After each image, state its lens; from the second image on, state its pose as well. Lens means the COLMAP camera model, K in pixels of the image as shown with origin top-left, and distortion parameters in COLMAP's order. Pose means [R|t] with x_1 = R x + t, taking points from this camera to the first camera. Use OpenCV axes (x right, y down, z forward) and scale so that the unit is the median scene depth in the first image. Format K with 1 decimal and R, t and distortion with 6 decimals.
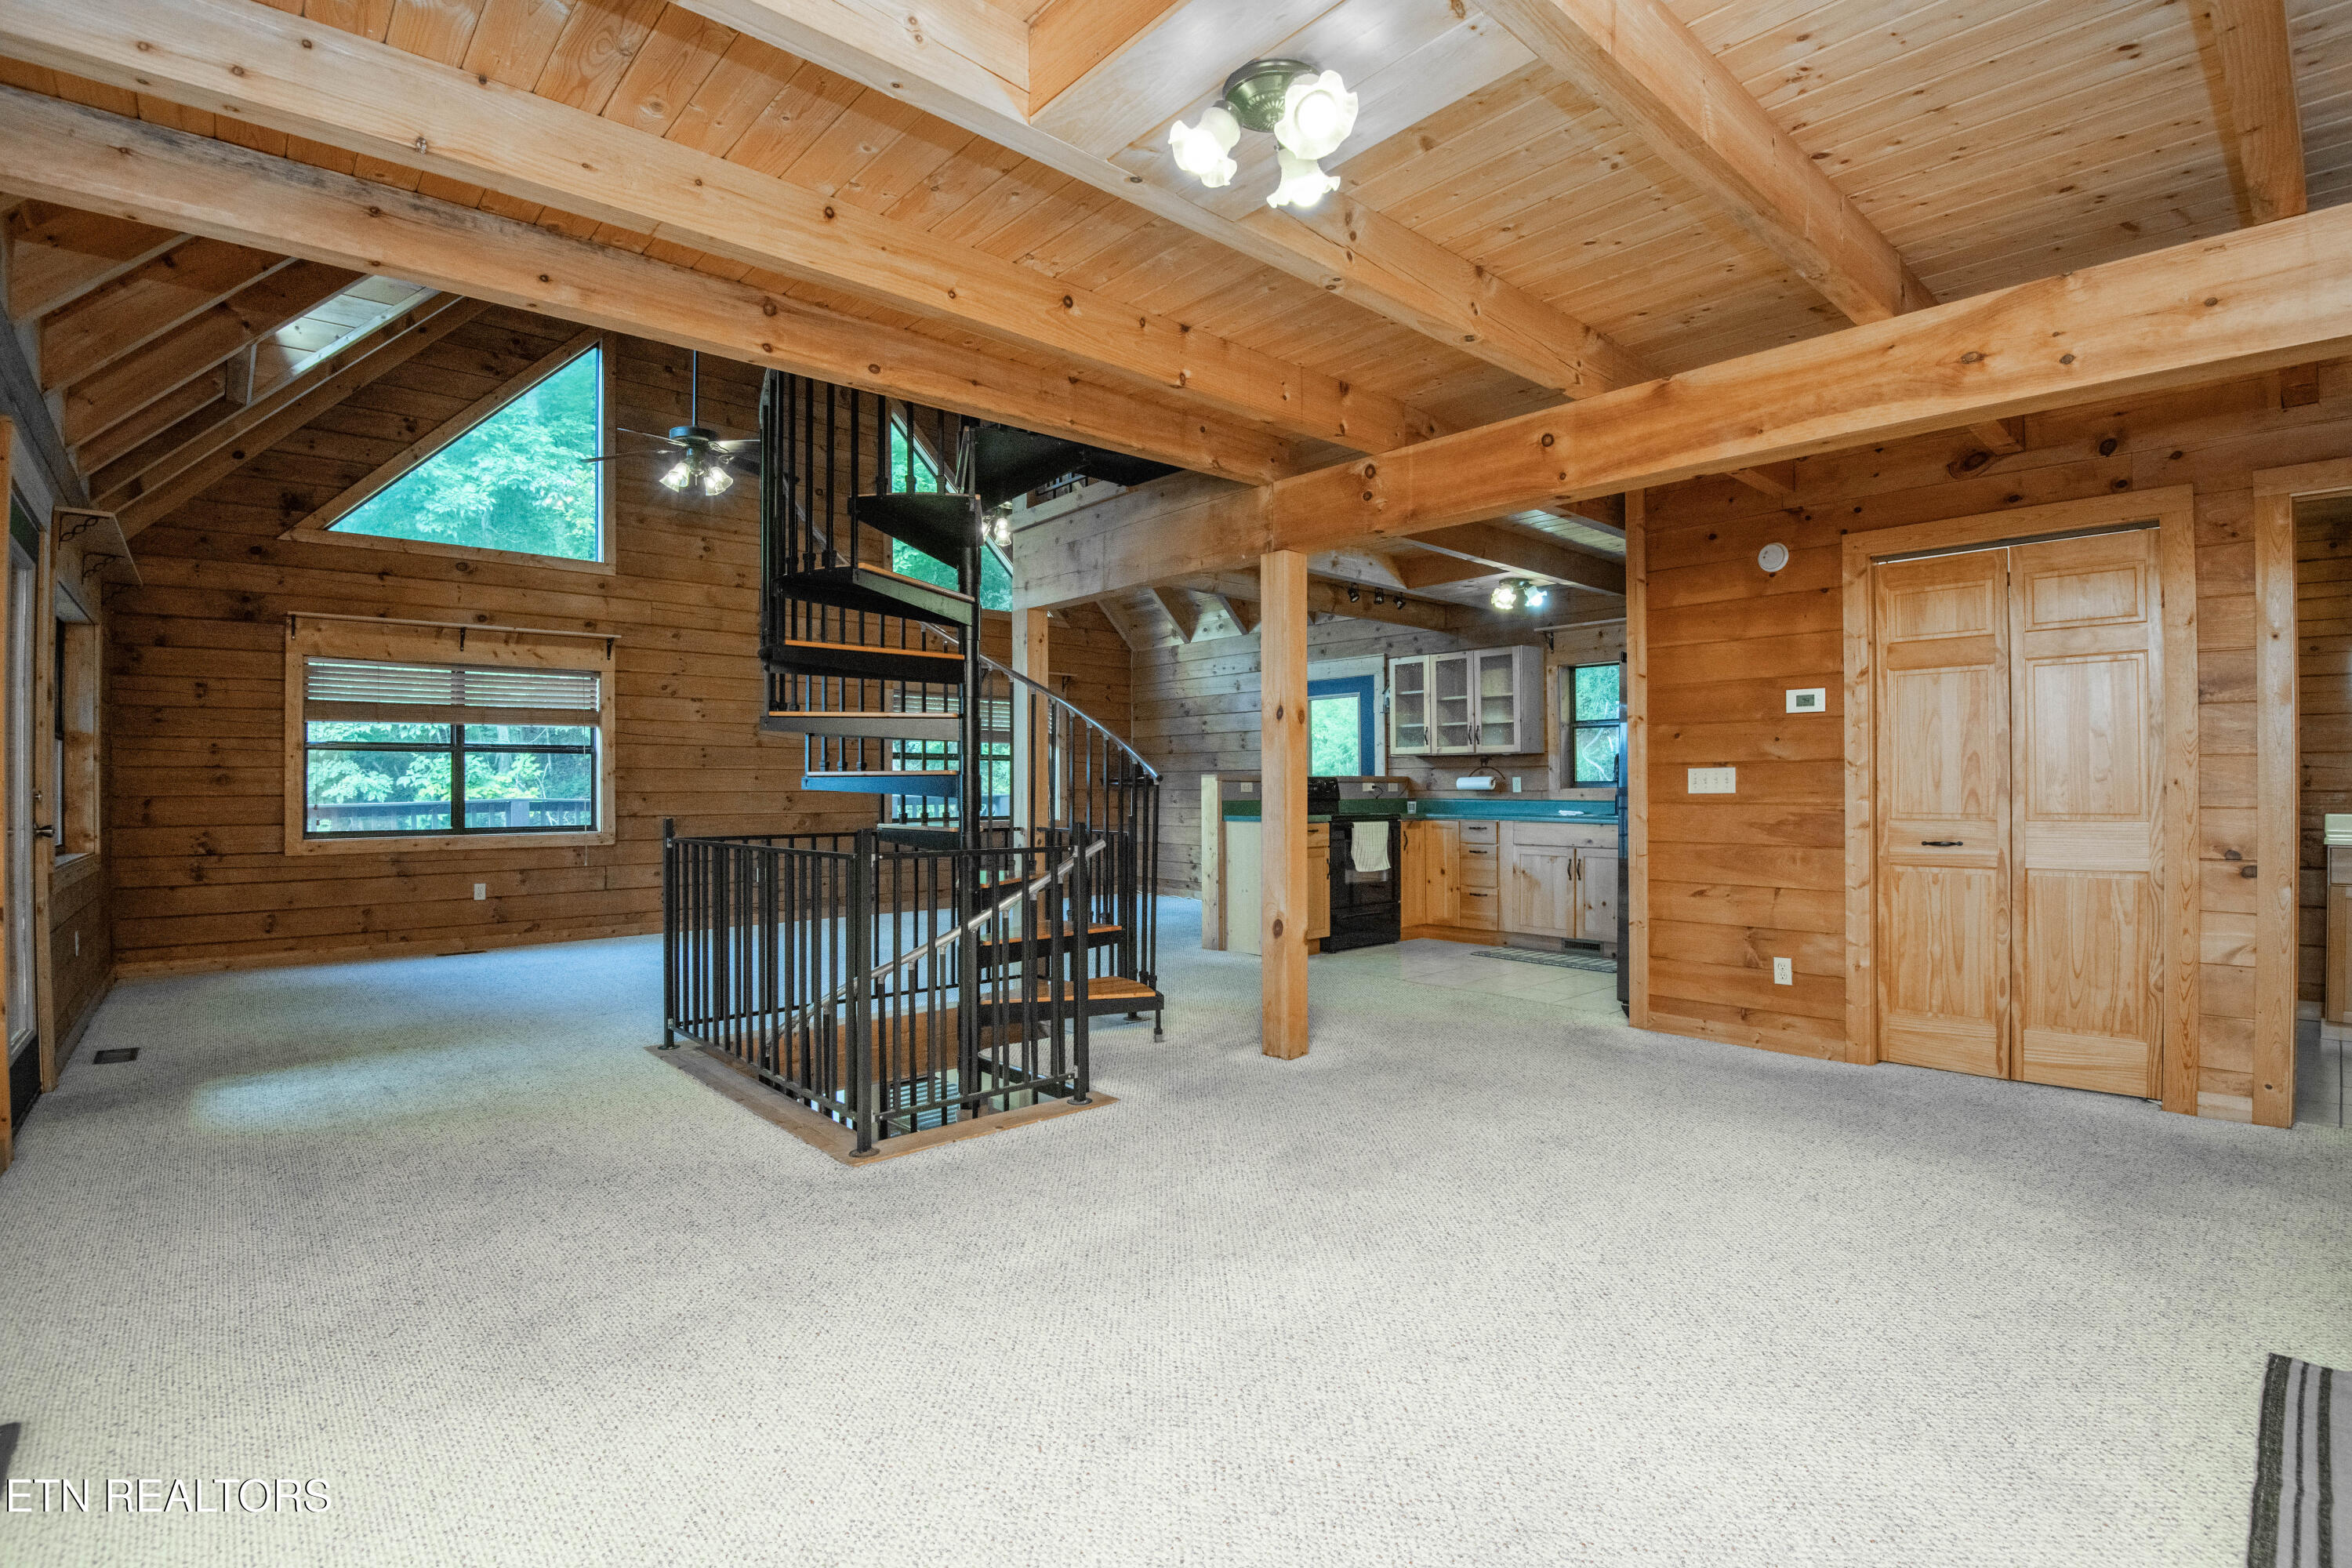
lens RADIAL K [[1086.5, 0, 1185.0], [0, 1086.5, 788.0], [0, 0, 1]] dist [-0.014276, -0.016048]
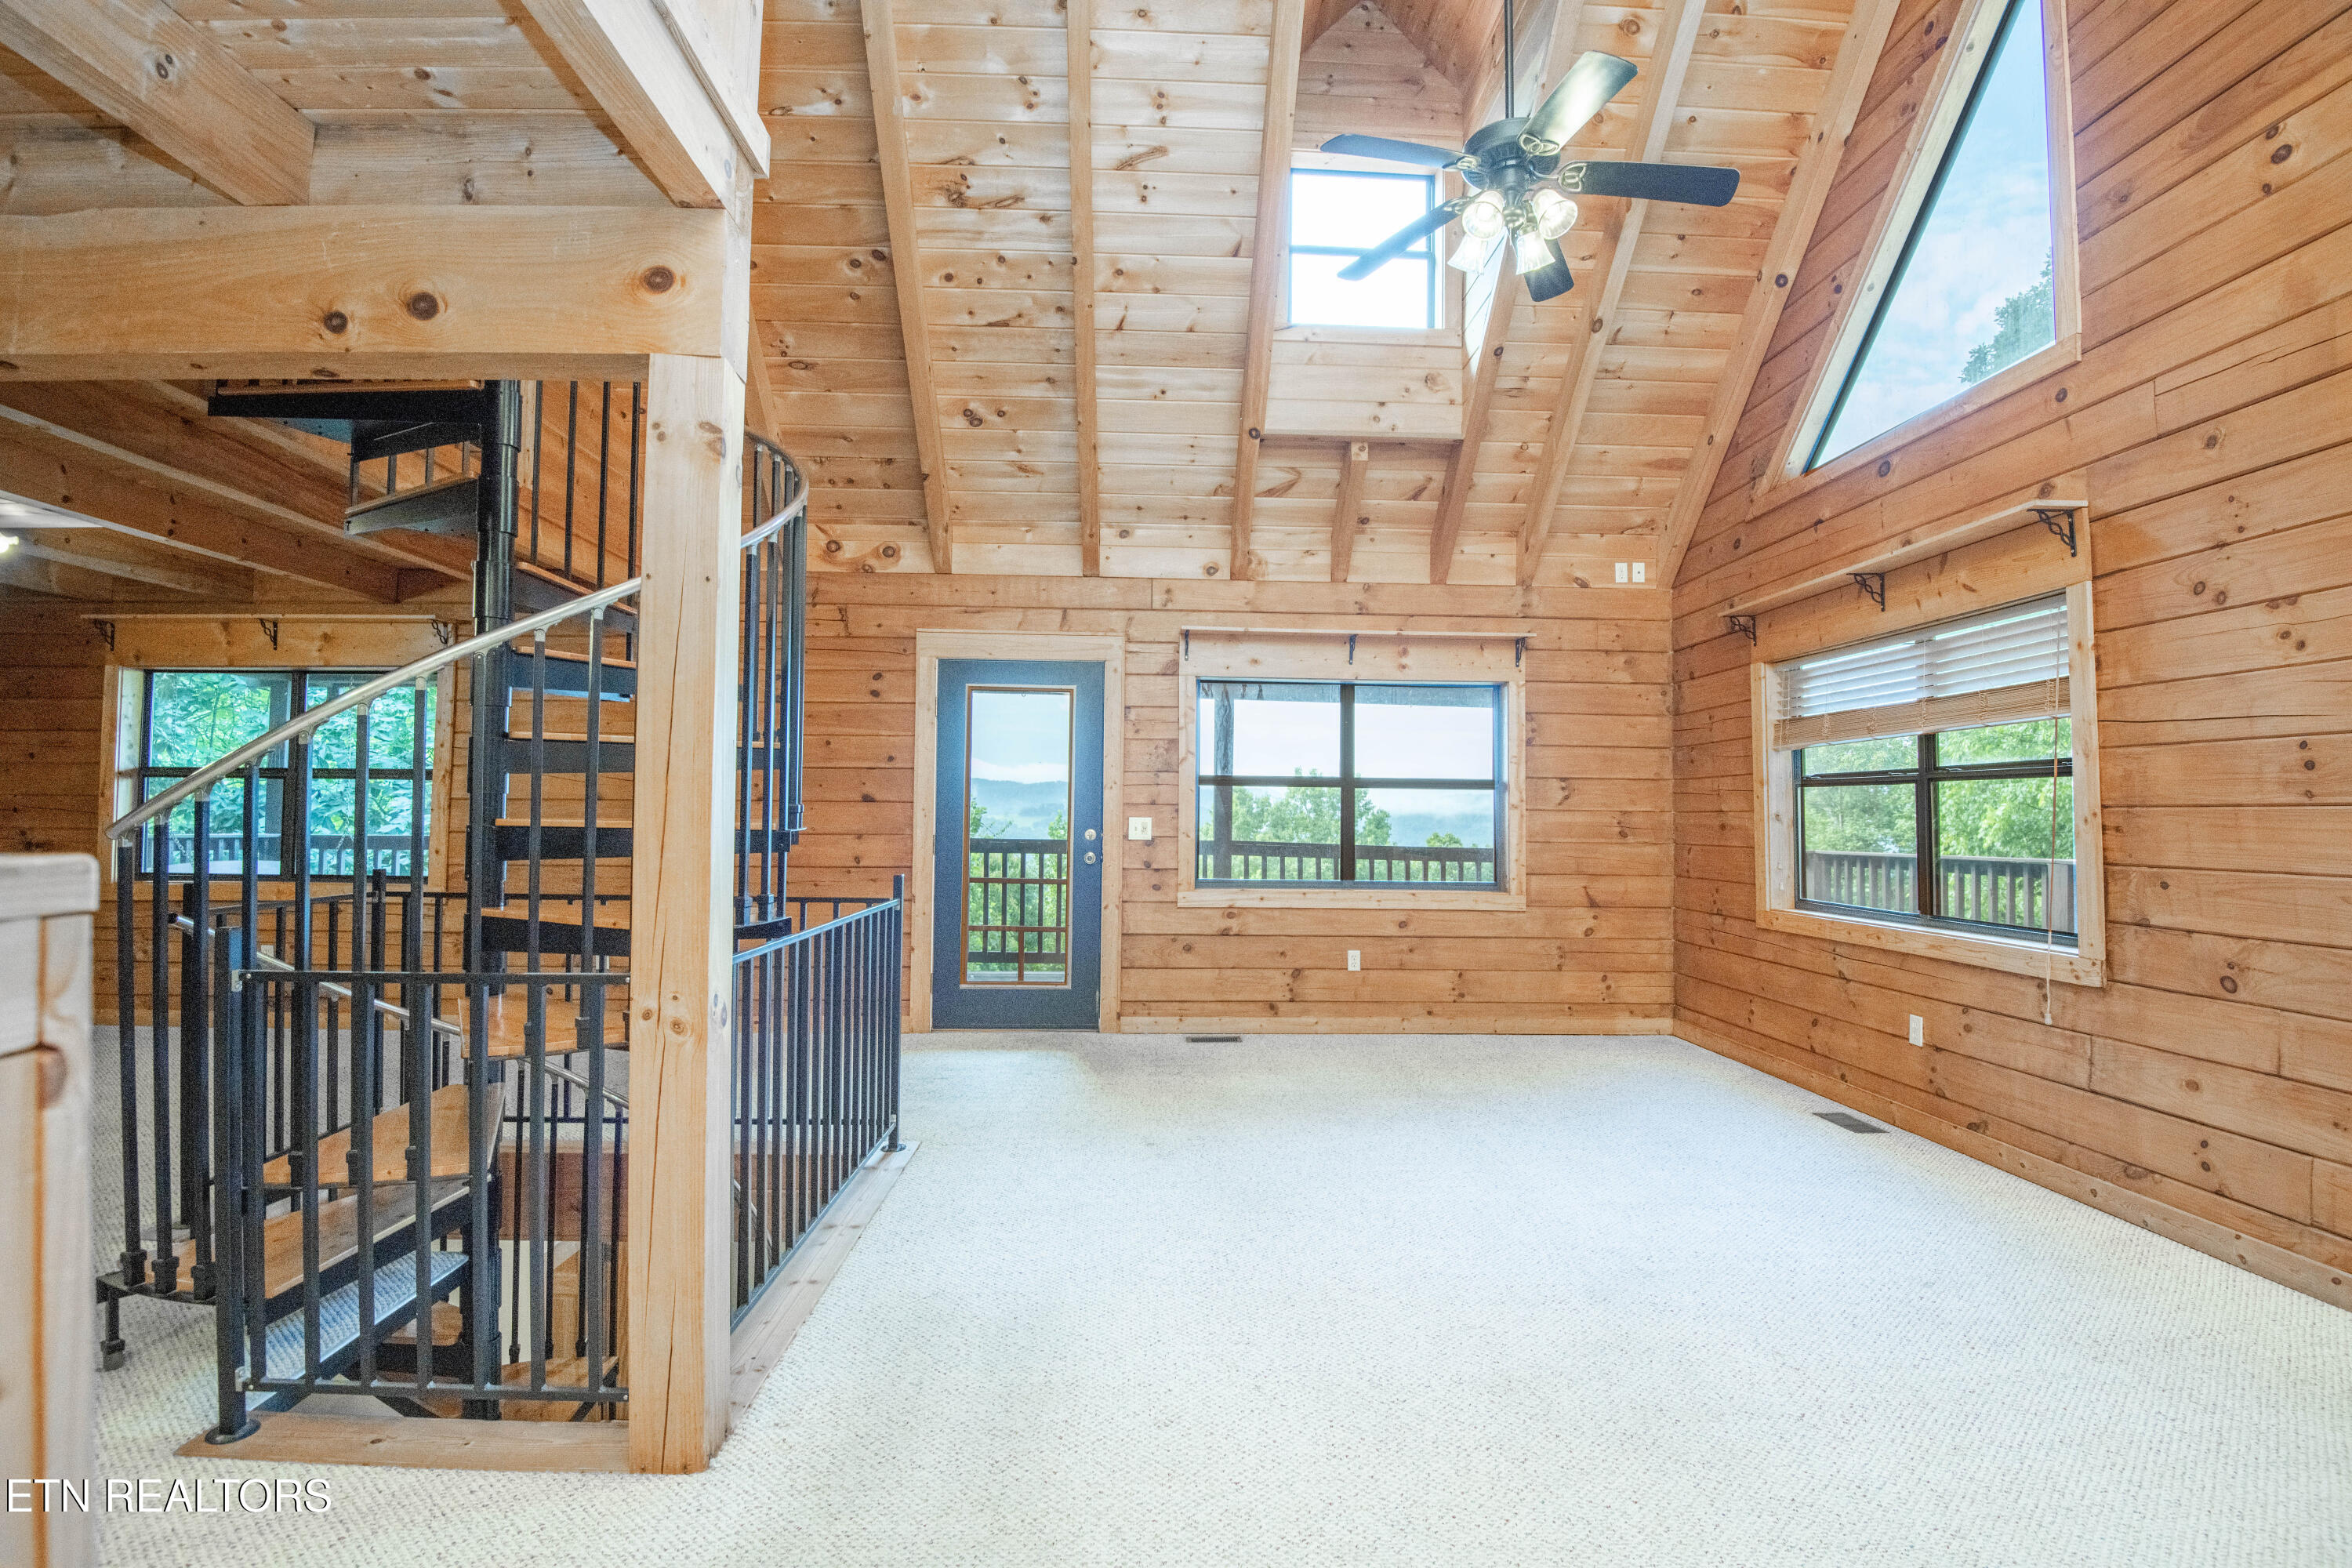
lens RADIAL K [[1086.5, 0, 1182.5], [0, 1086.5, 786.0], [0, 0, 1]] dist [-0.014276, -0.016048]
pose [[-0.633974, -0.023385, -0.773001, 0.023288], [-0.008528, 0.999693, -0.023249, -0.014515], [0.773308, -0.008147, -0.633979, 1.064241]]
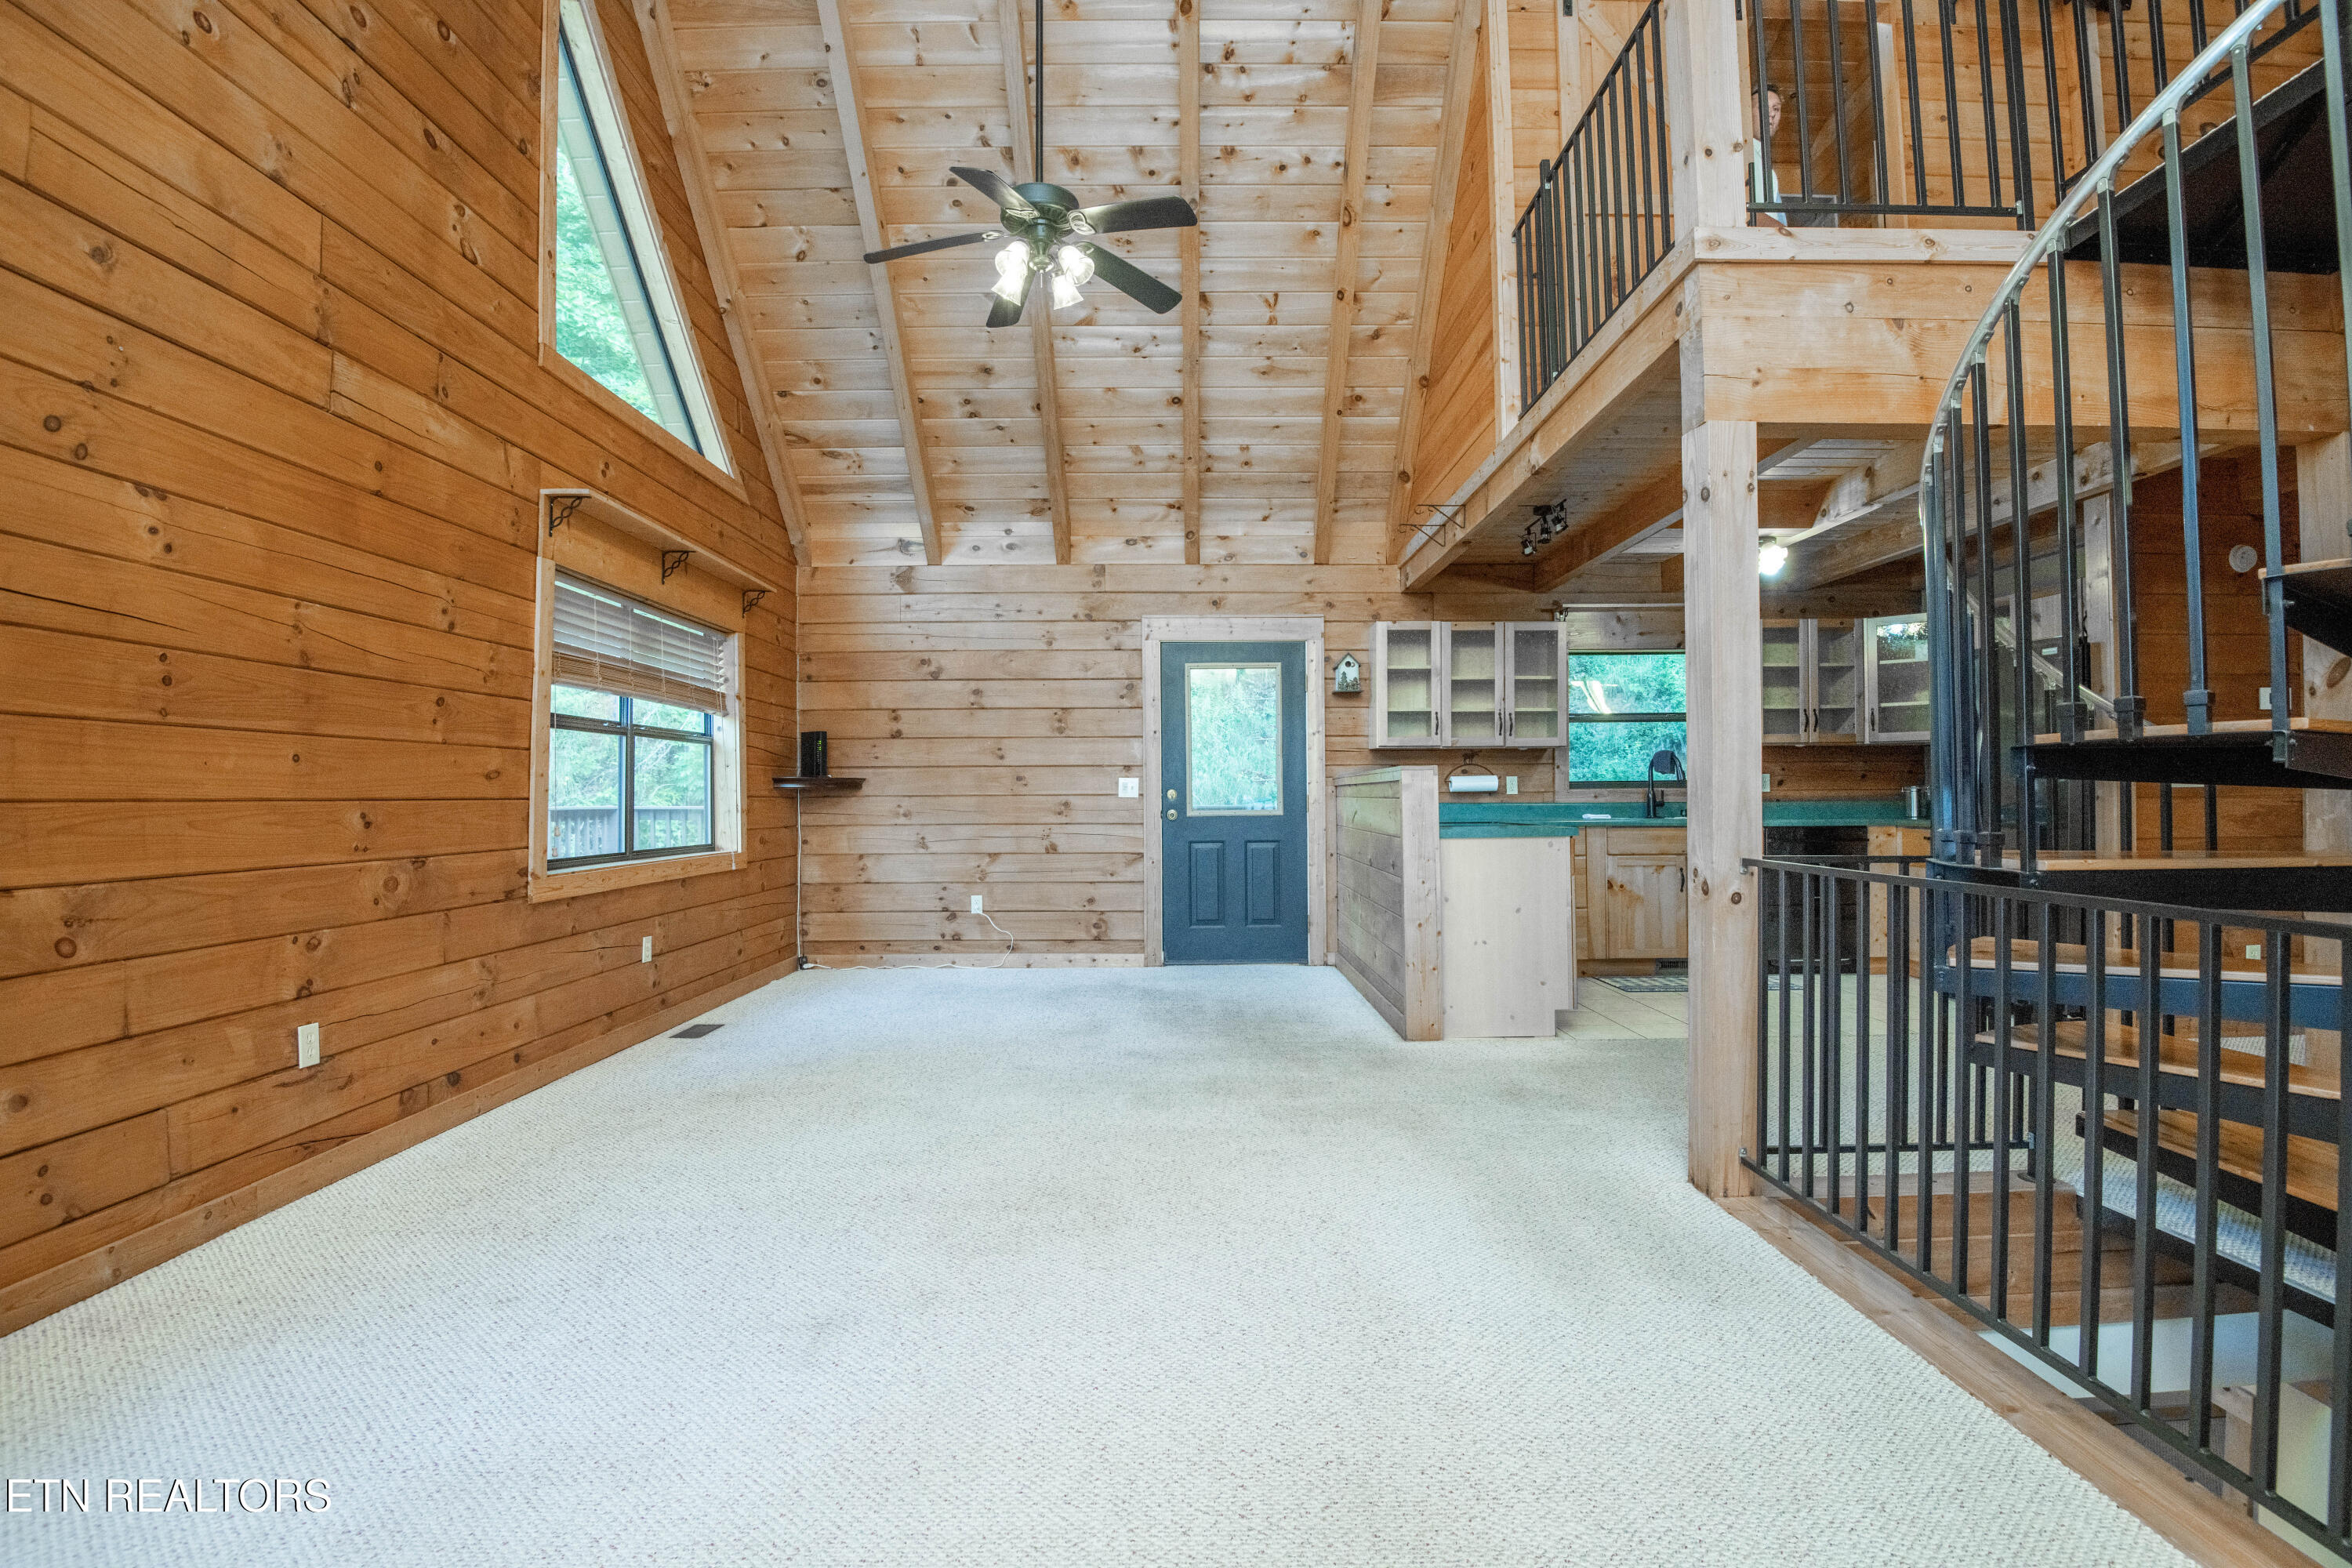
lens RADIAL K [[1086.5, 0, 1185.6], [0, 1086.5, 792.2], [0, 0, 1]] dist [-0.014276, -0.016048]
pose [[0.663432, -0.000290, 0.748237, -0.540615], [0.006648, 0.999963, -0.005507, 0.005751], [-0.748207, 0.008628, 0.663409, 0.673744]]
